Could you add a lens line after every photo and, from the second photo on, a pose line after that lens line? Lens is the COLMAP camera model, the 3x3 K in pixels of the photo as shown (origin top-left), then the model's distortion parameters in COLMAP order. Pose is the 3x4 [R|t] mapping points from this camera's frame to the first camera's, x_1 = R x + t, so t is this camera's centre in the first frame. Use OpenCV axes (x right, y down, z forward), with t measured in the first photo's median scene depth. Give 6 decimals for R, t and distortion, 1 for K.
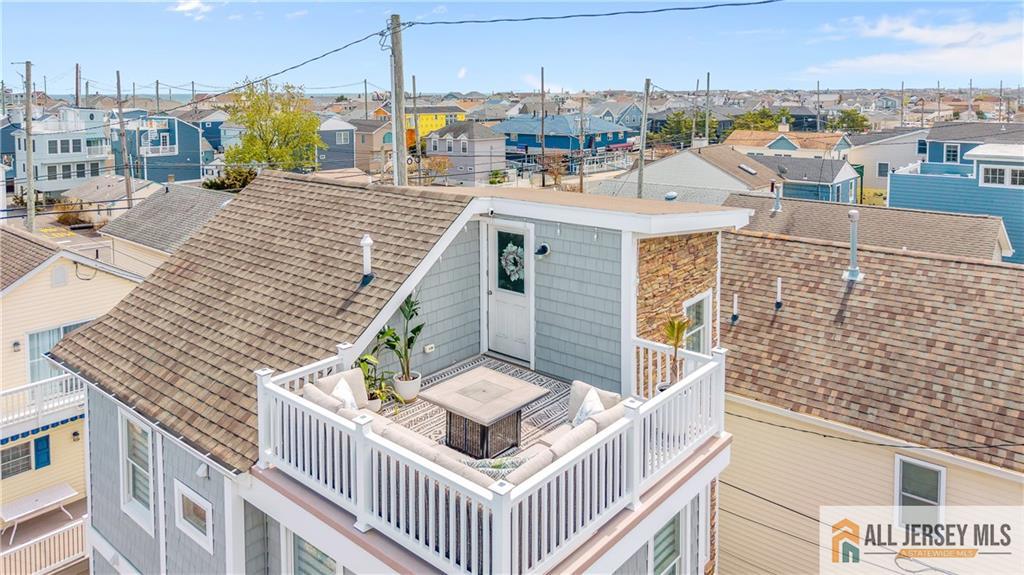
lens RADIAL K [[713.1, 0, 534.9], [0, 713.1, 145.9], [0, 0, 1]] dist [0.028982, -0.024093]
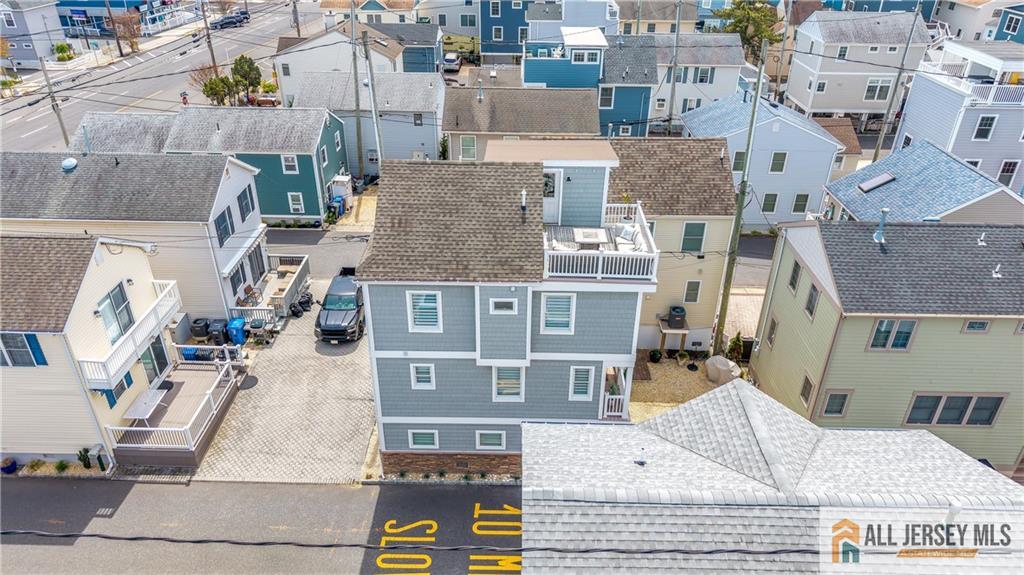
lens RADIAL K [[692.7, 0, 512.0], [0, 692.7, 287.5], [0, 0, 1]] dist [0.034451, -0.038336]
pose [[0.789932, -0.304742, 0.532108, -1.465607], [0.039948, 0.891497, 0.451263, -0.582354], [-0.611892, -0.335210, 0.716396, -0.692362]]
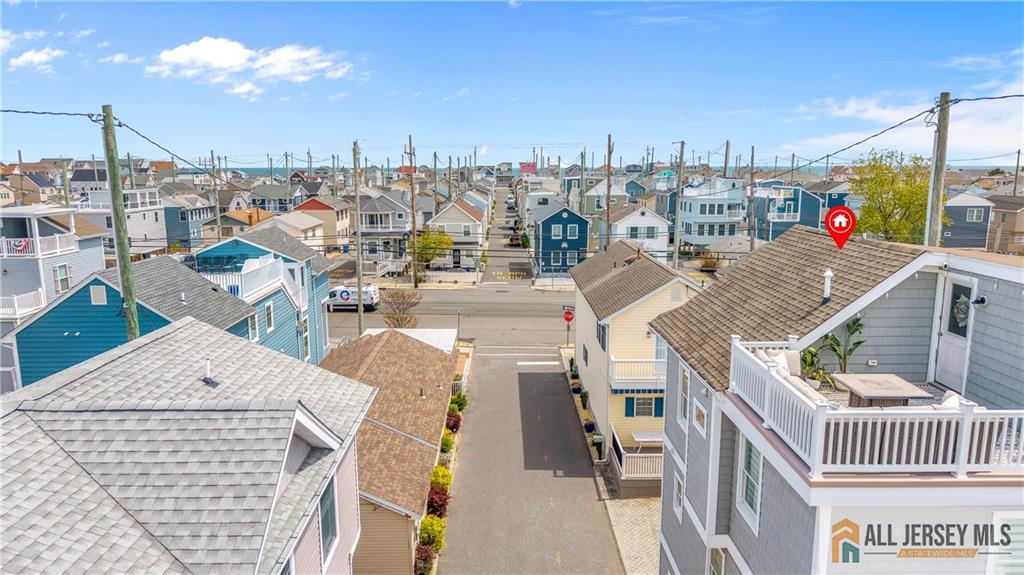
lens RADIAL K [[687.9, 0, 512.0], [0, 687.9, 287.5], [0, 0, 1]] dist [0.050980, -0.078677]
pose [[0.641683, 0.129999, -0.755872, 0.359773], [-0.052742, 0.990677, 0.125608, 0.019845], [0.765154, -0.040734, 0.642557, -0.314965]]
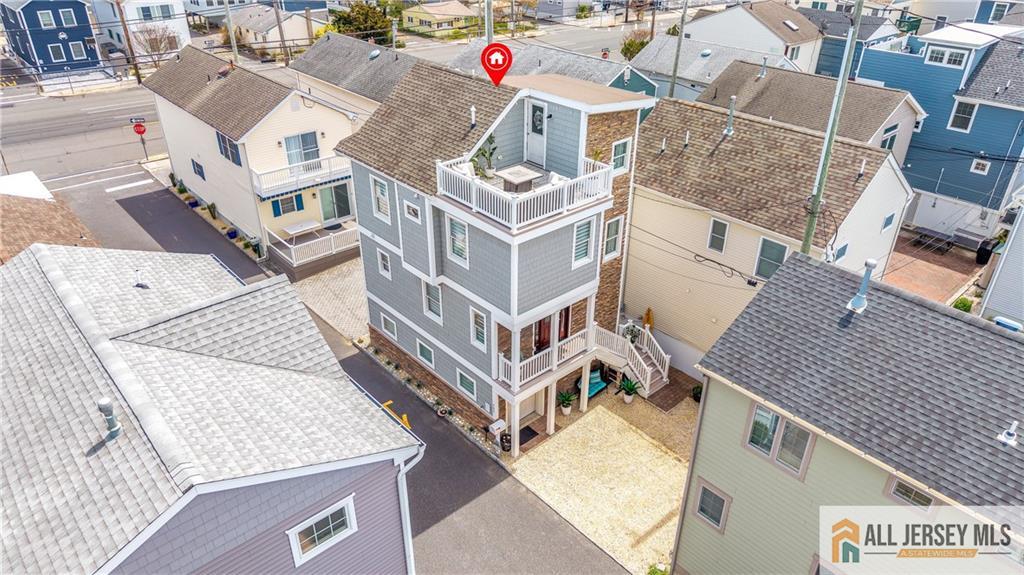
lens RADIAL K [[682.0, 0, 516.6], [0, 682.0, 300.7], [0, 0, 1]] dist [0.033649, -0.036022]
pose [[0.987073, 0.085539, -0.135536, 0.233743], [-0.015245, 0.891942, 0.451893, -0.287895], [0.159544, -0.443985, 0.881716, -1.094533]]
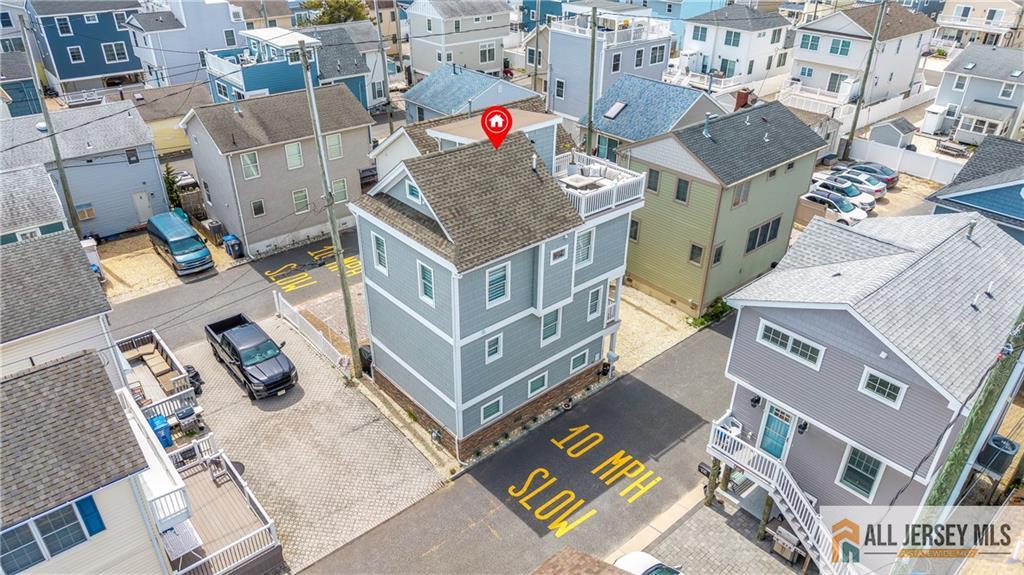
lens RADIAL K [[687.9, 0, 512.0], [0, 687.9, 287.5], [0, 0, 1]] dist [0.050980, -0.078677]
pose [[0.174689, -0.496218, 0.850442, -2.517244], [0.061924, 0.867550, 0.493480, -0.682431], [-0.982674, -0.033543, 0.182279, 0.528789]]
